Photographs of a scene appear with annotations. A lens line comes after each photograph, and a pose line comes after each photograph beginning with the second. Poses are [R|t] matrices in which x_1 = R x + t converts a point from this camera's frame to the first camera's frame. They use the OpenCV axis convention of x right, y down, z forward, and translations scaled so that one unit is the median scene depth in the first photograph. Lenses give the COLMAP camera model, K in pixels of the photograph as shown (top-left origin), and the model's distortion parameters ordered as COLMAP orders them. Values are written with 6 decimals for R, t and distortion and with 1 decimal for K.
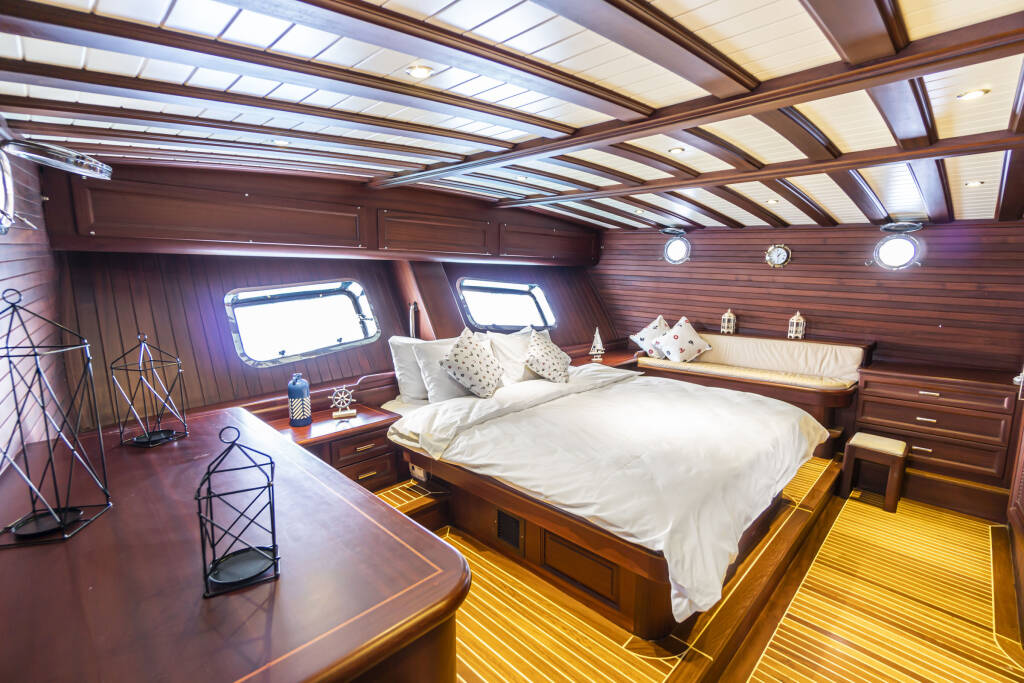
lens RADIAL K [[447.2, 0, 516.9], [0, 447.2, 334.9], [0, 0, 1]] dist [-0.000164, -0.001046]
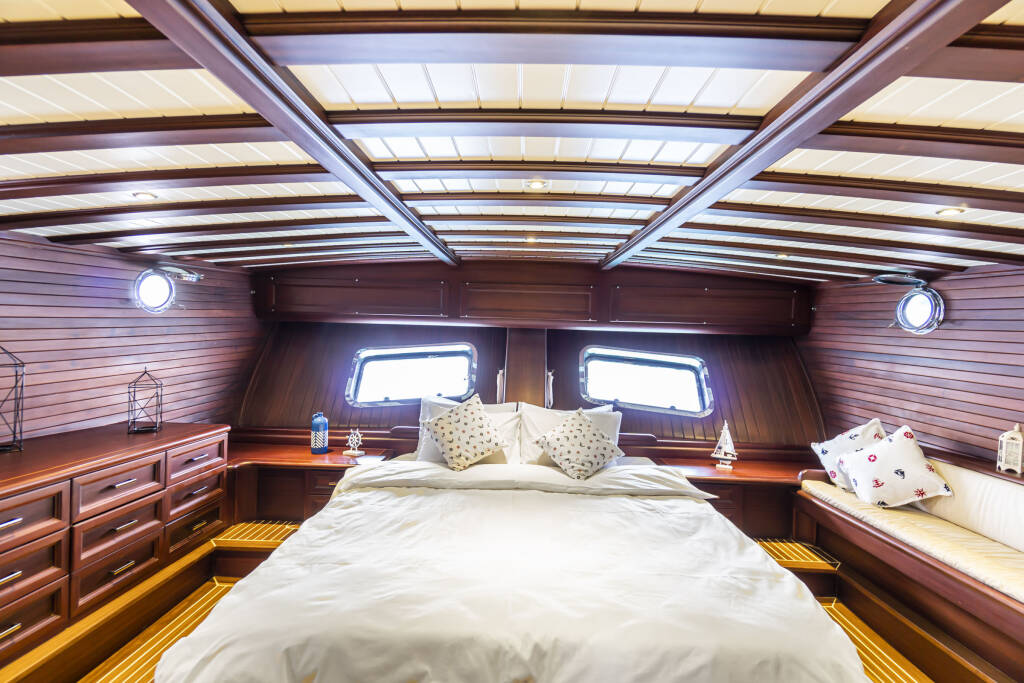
lens RADIAL K [[447.2, 0, 517.8], [0, 447.2, 342.7], [0, 0, 1]] dist [-0.000164, -0.001046]
pose [[0.696858, 0.020148, -0.716926, 0.453159], [-0.119723, 0.988848, -0.088582, -0.036603], [0.707146, 0.147562, 0.691499, 0.260923]]
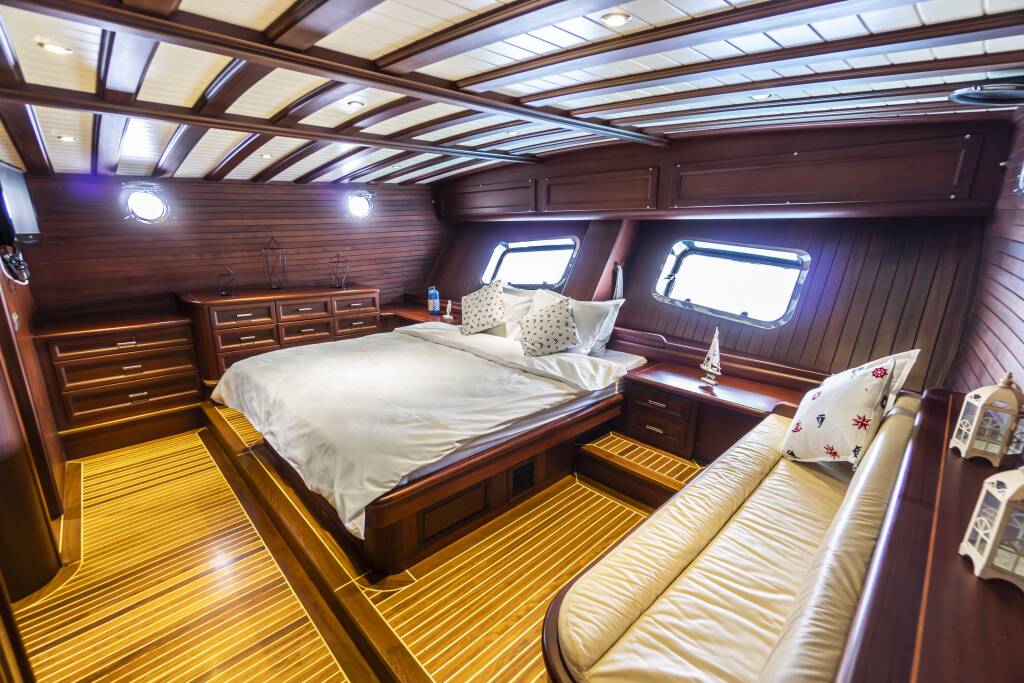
lens RADIAL K [[447.2, 0, 535.9], [0, 447.2, 353.4], [0, 0, 1]] dist [-0.000164, -0.001046]
pose [[-0.002886, 0.256997, -0.966408, 0.743949], [-0.142955, 0.956380, 0.254758, -0.098517], [0.989725, 0.138888, 0.033979, 0.751470]]
